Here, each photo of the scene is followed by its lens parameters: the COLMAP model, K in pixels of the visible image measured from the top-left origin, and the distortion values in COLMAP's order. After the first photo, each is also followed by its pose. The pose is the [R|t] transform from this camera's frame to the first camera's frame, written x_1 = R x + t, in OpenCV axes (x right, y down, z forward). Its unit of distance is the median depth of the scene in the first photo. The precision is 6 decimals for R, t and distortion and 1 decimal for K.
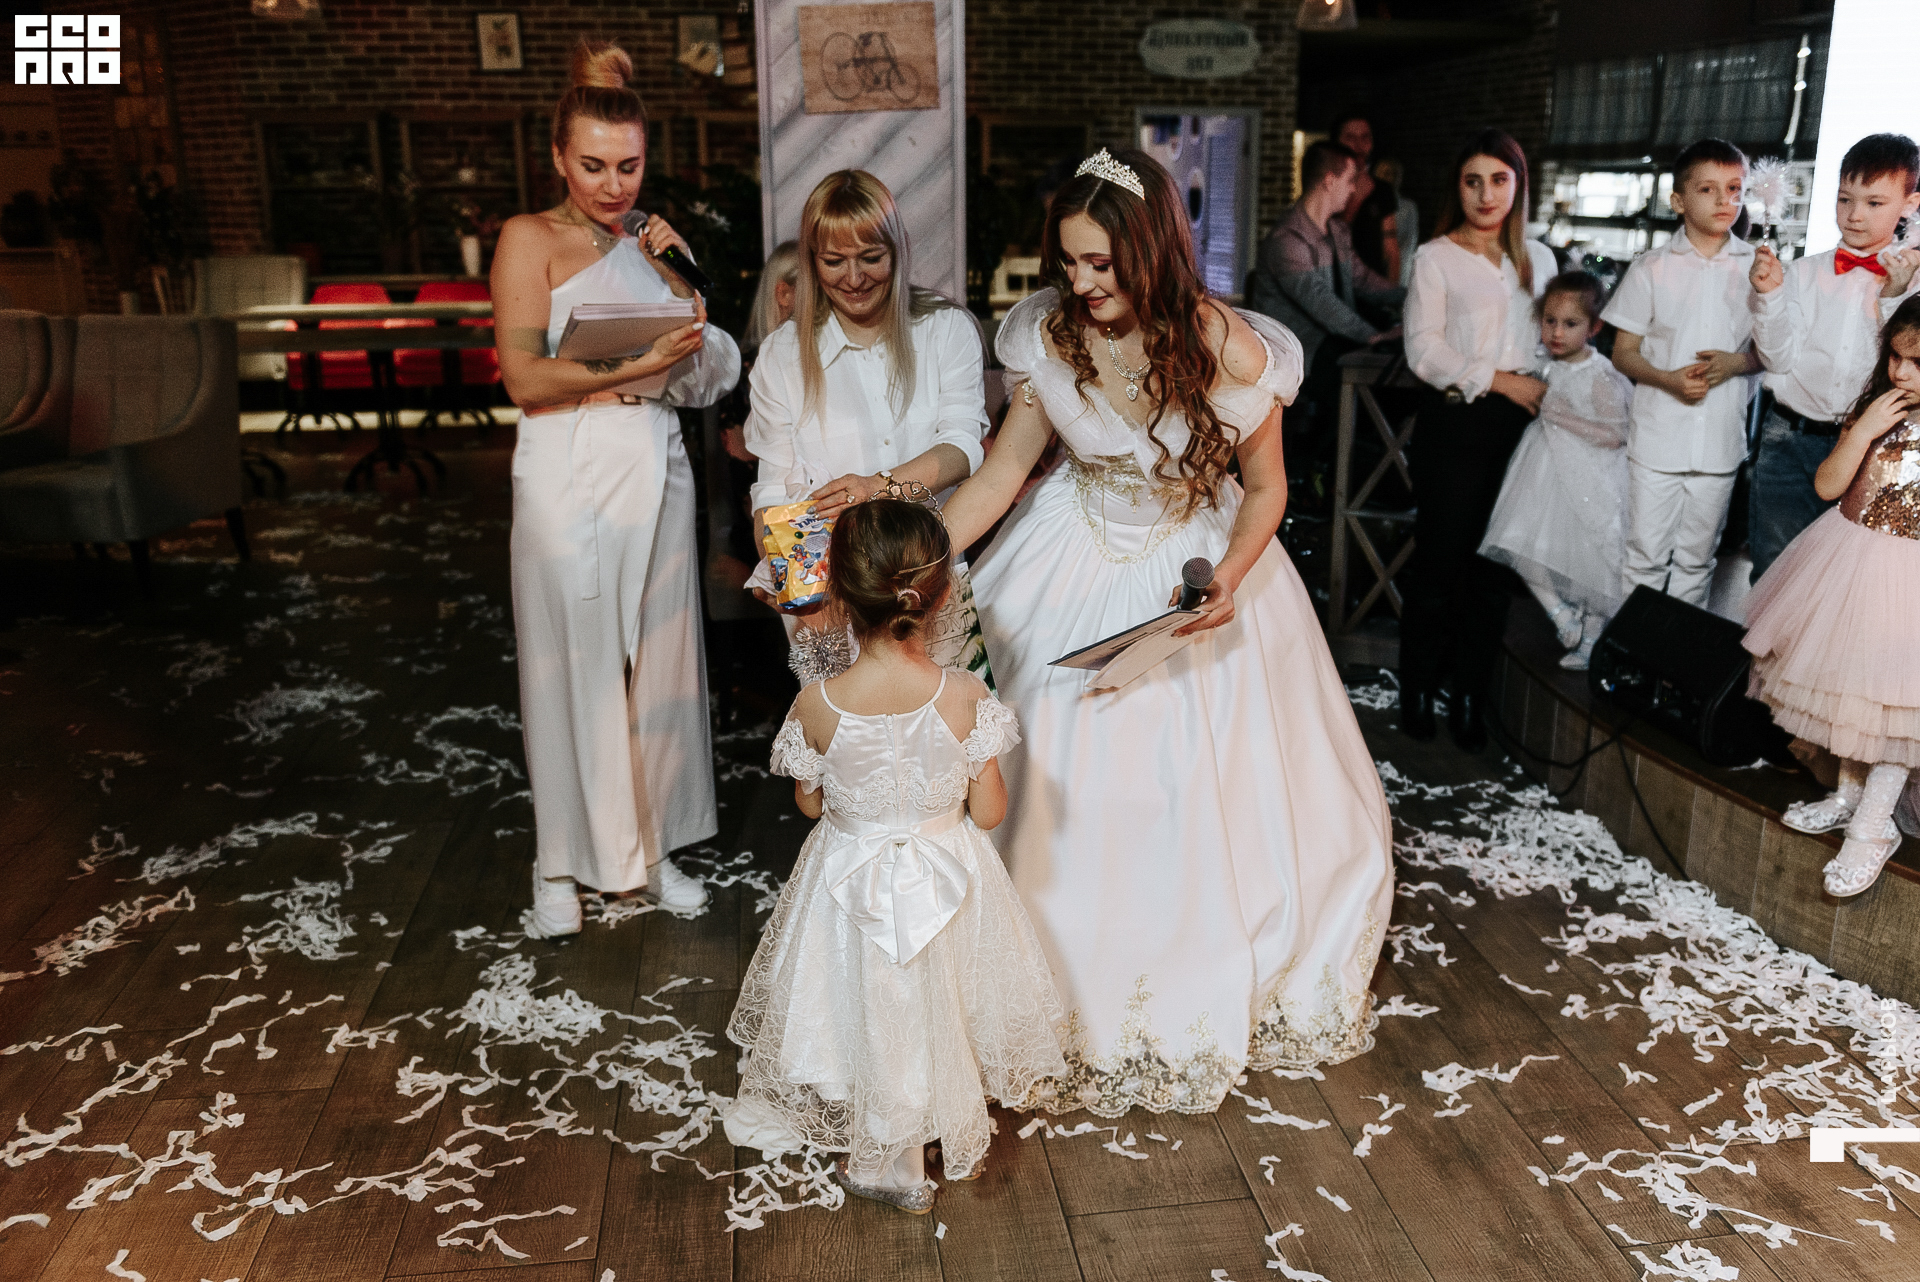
lens RADIAL K [[1592.3, 0, 1021.2], [0, 1592.3, 623.9], [0, 0, 1]] dist [-0.022272, -0.024562]
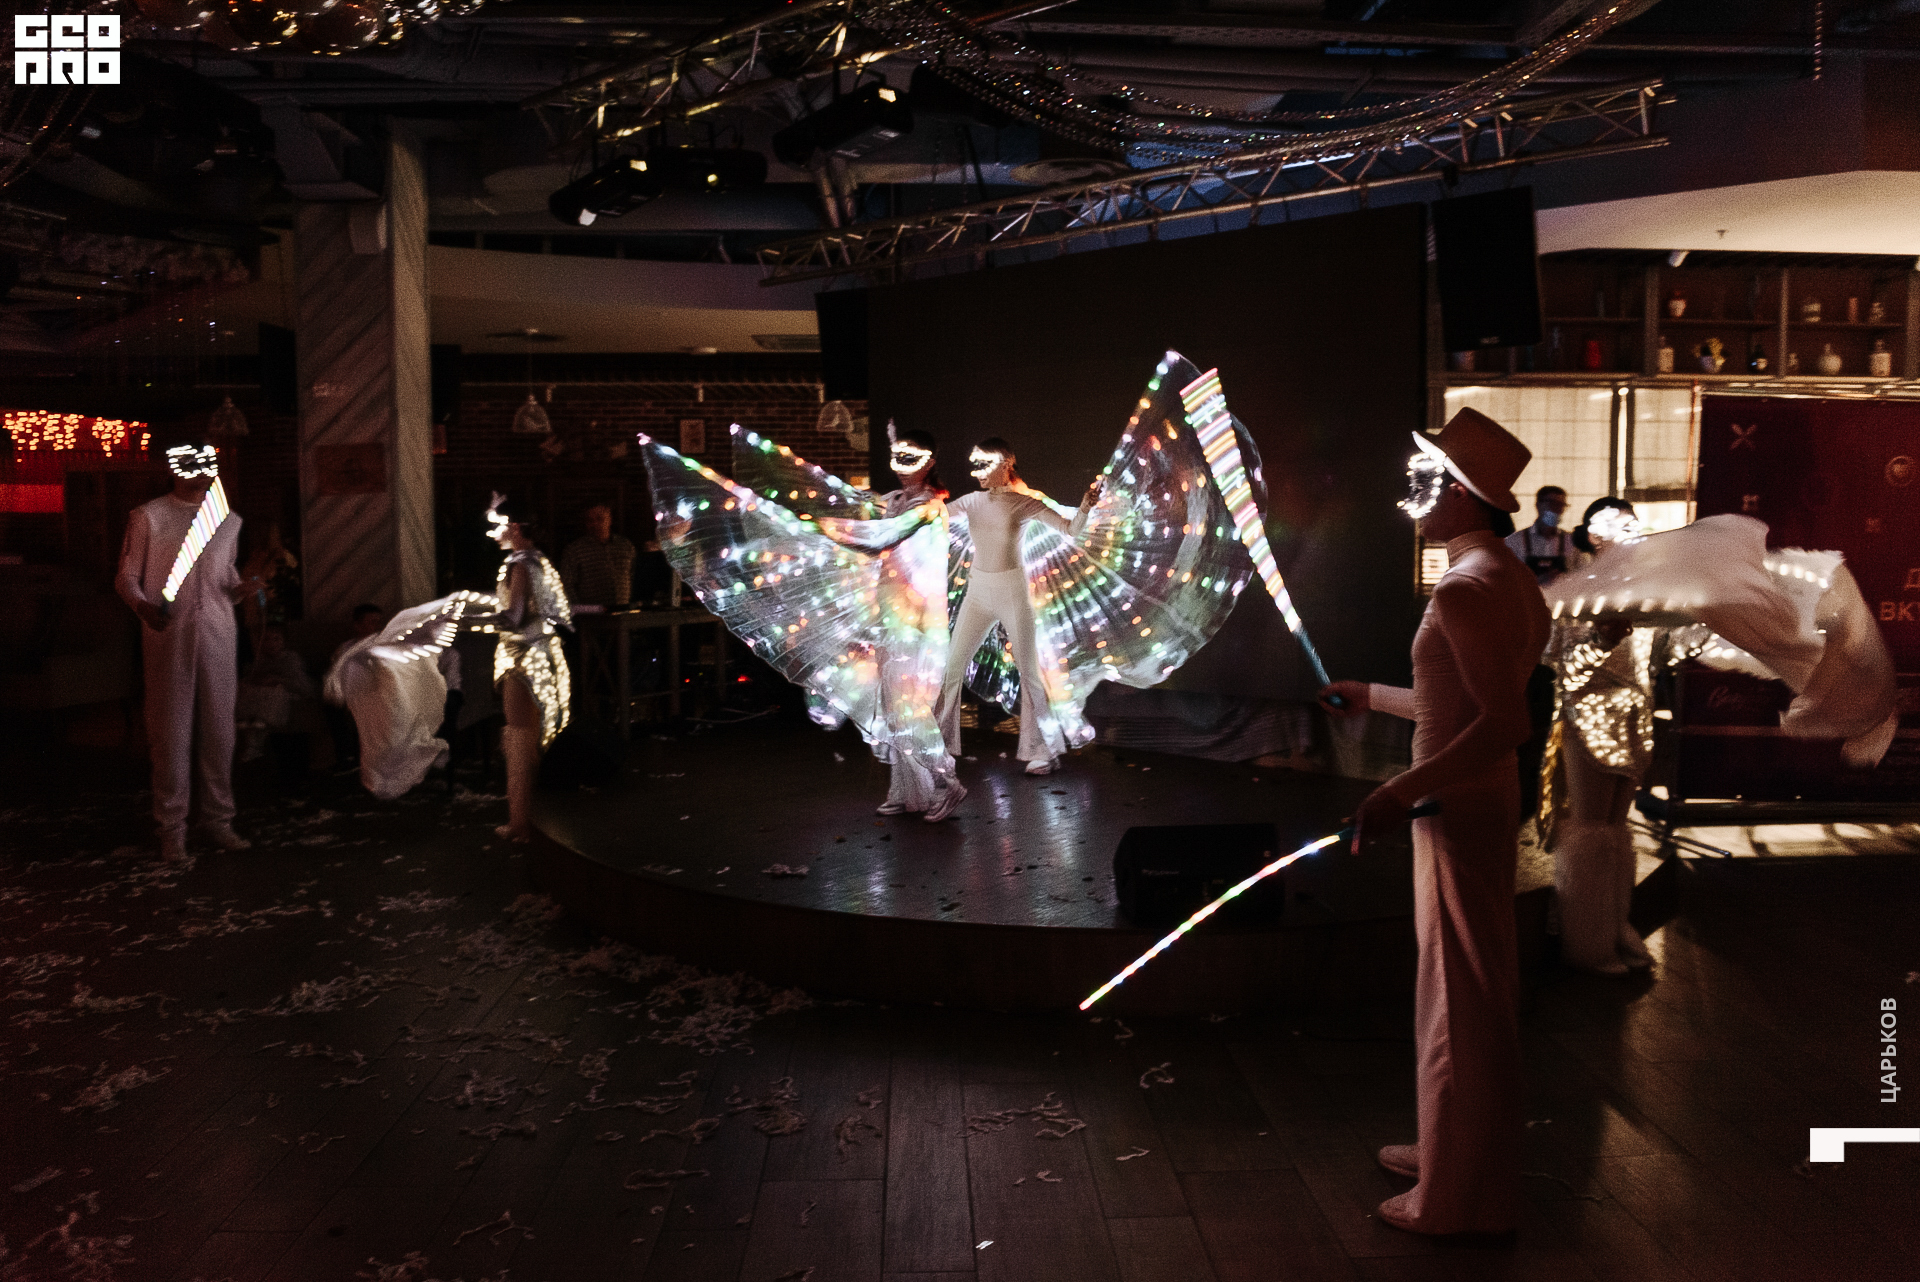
lens RADIAL K [[1409.1, 0, 930.9], [0, 1409.1, 634.4], [0, 0, 1]] dist [-0.047362, -0.007159]
pose [[0.991305, 0.005689, -0.131462, 0.326311], [-0.030337, 0.982031, -0.186265, 0.059900], [0.128040, 0.188634, 0.973665, -0.225285]]
